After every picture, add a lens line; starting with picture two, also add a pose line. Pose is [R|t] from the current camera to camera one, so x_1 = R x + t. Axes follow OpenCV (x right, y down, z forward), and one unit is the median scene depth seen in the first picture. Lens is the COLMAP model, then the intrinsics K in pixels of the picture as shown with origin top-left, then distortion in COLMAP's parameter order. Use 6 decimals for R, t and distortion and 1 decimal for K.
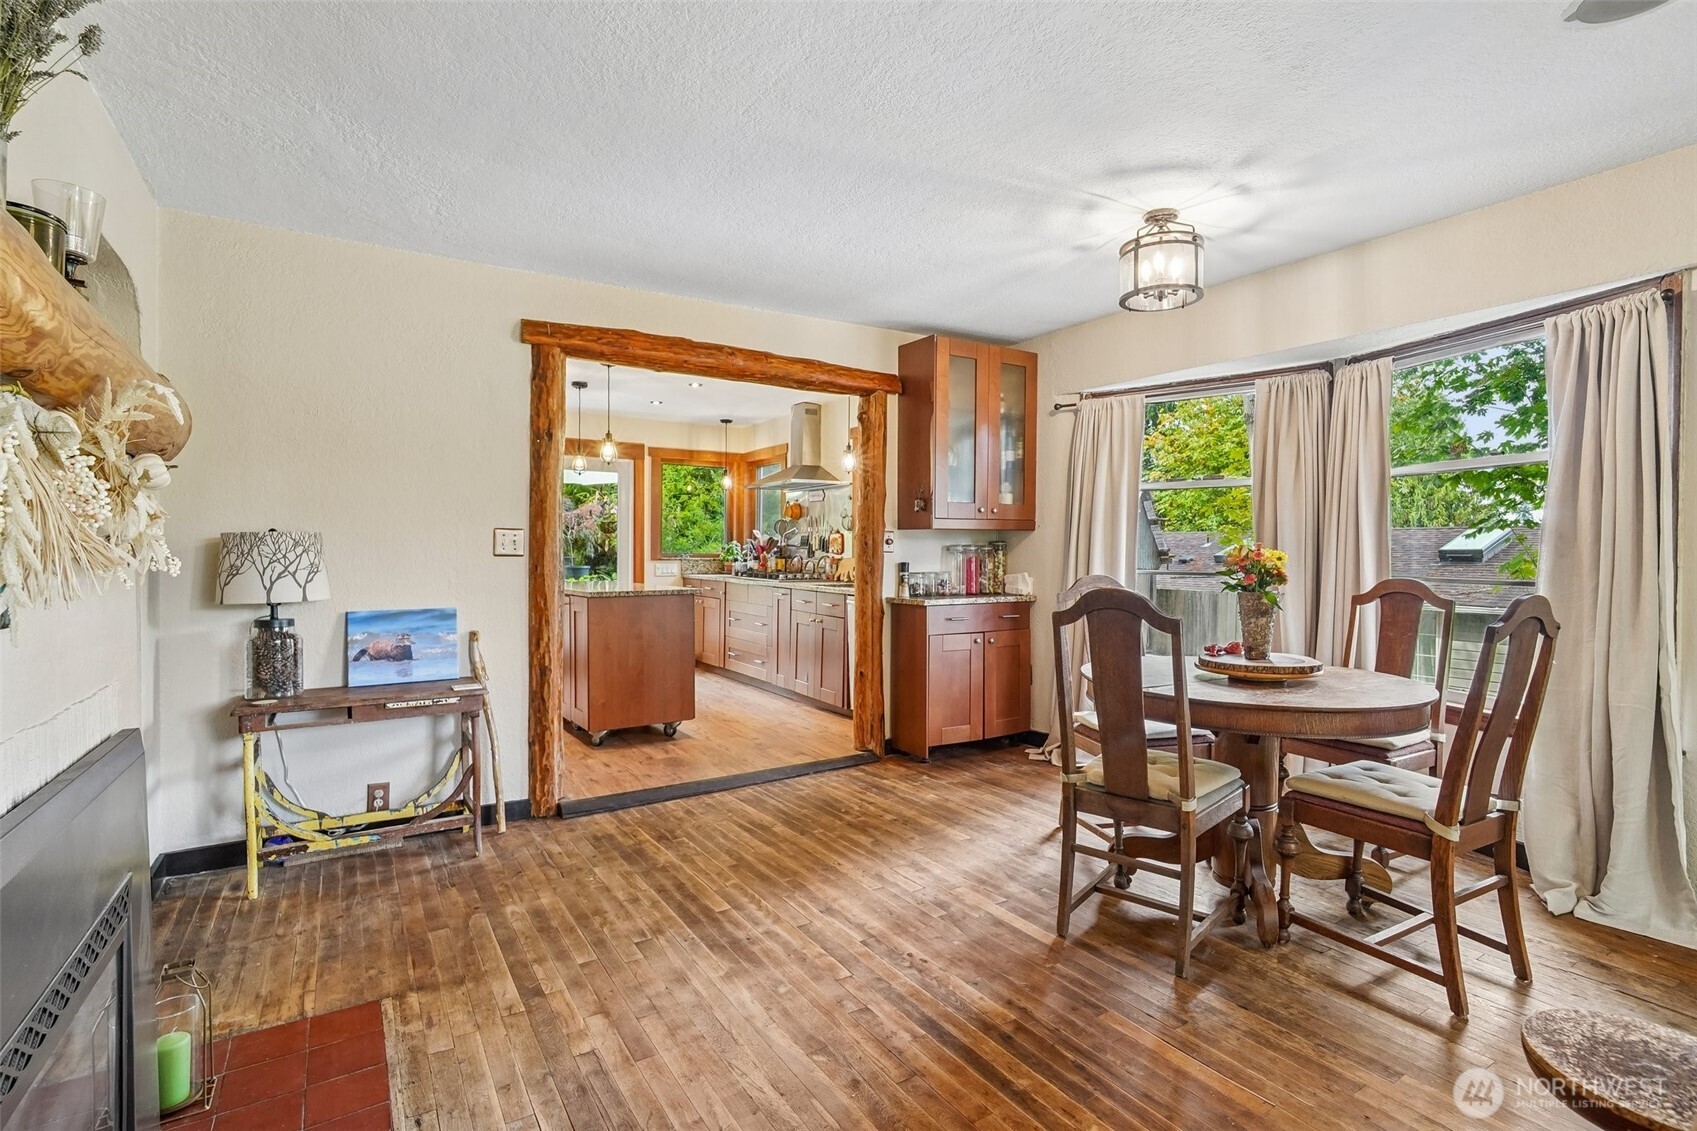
lens RADIAL K [[807.5, 0, 855.4], [0, 807.5, 564.7], [0, 0, 1]] dist [-0.012631, 0.005827]
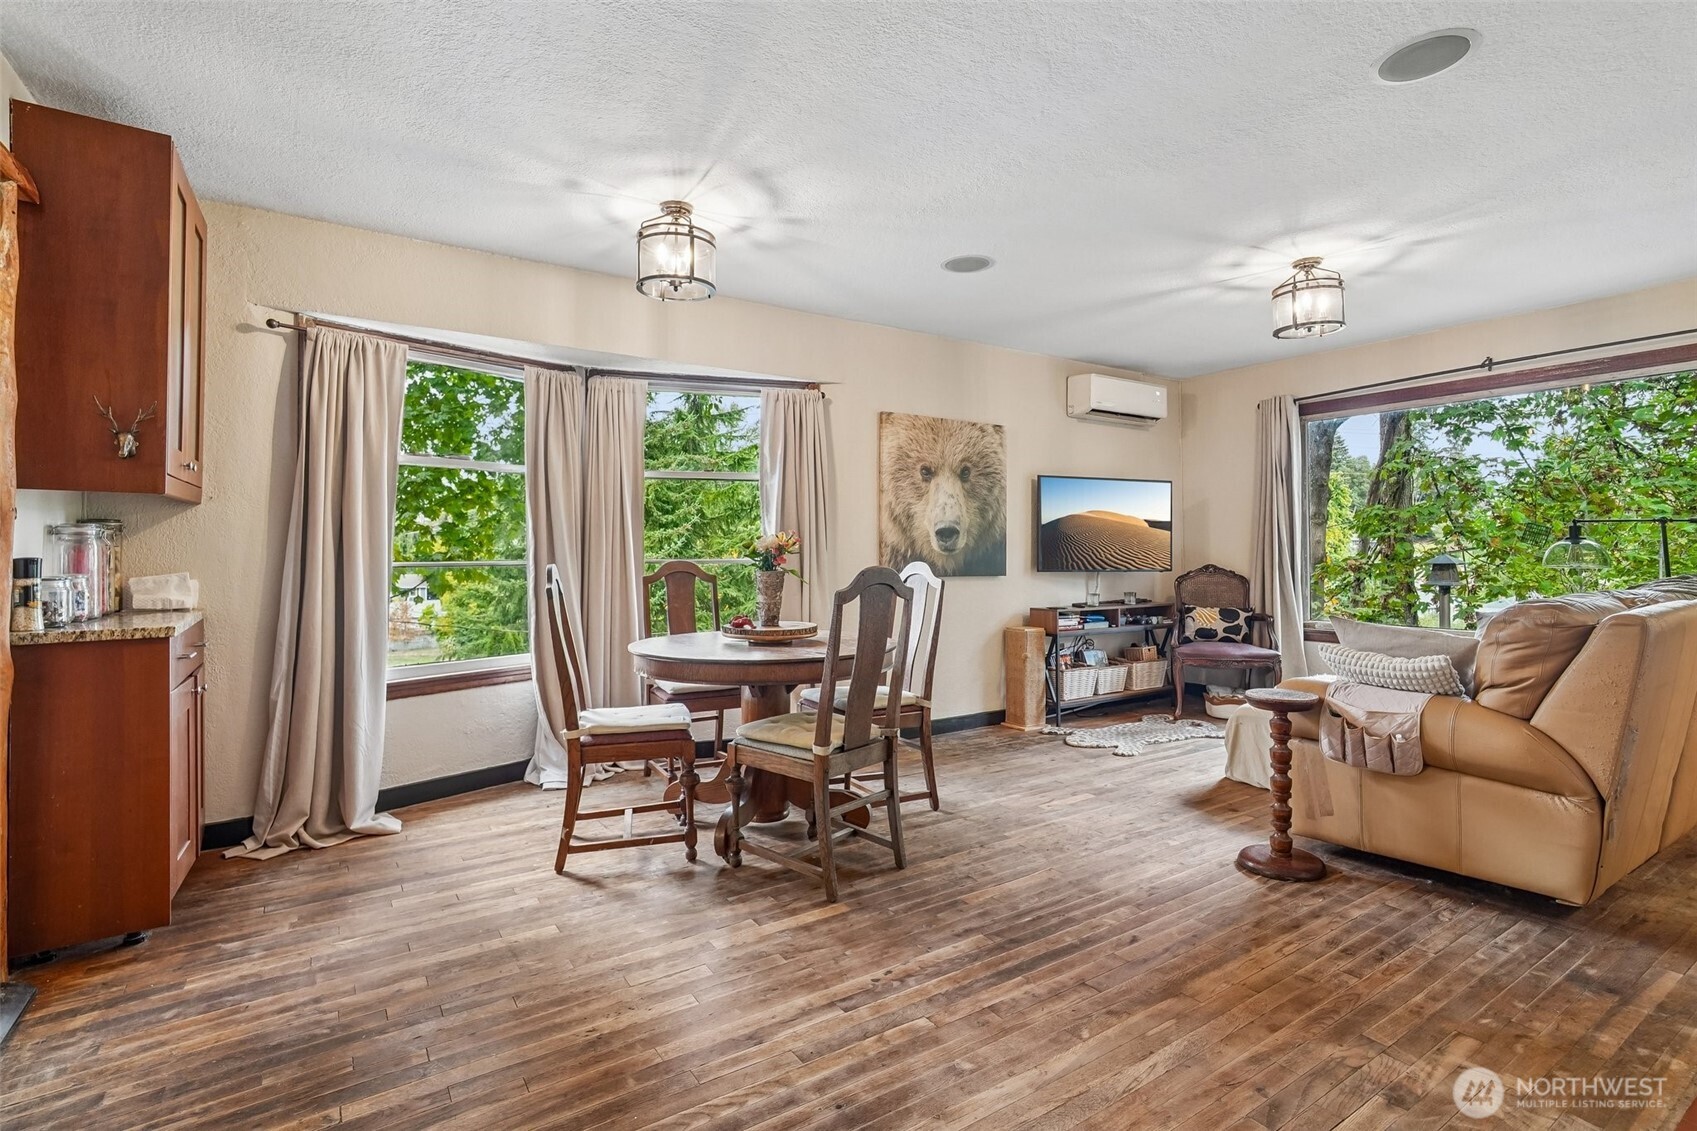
lens RADIAL K [[807.5, 0, 857.9], [0, 807.5, 544.1], [0, 0, 1]] dist [-0.012631, 0.005827]
pose [[-0.010106, 0.001543, 0.999948, -0.438555], [0.018832, 0.999822, -0.001352, -0.001428], [-0.999772, 0.018817, -0.010134, 0.536810]]
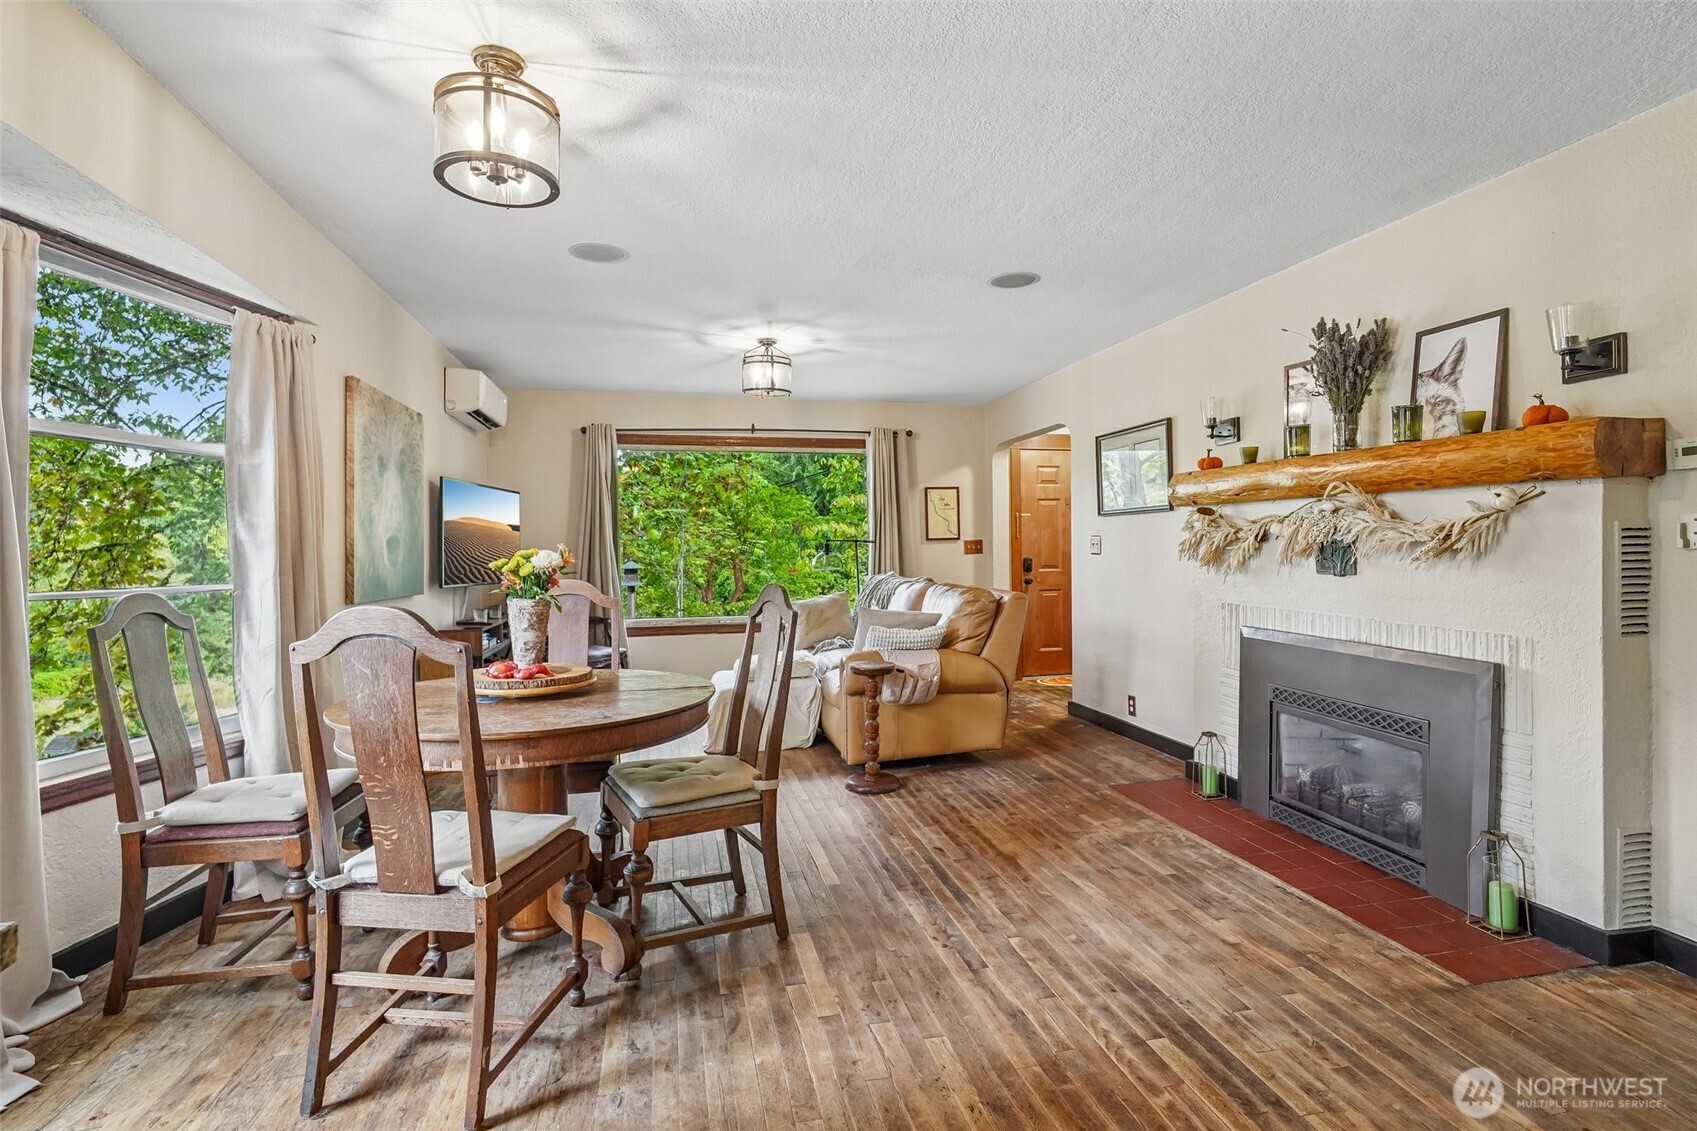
lens RADIAL K [[807.5, 0, 846.7], [0, 807.5, 549.1], [0, 0, 1]] dist [-0.012631, 0.005827]
pose [[-0.937782, 0.000435, 0.347224, -0.090151], [0.006171, 0.999862, 0.015414, -0.019617], [-0.347169, 0.016597, -0.937656, 1.050465]]
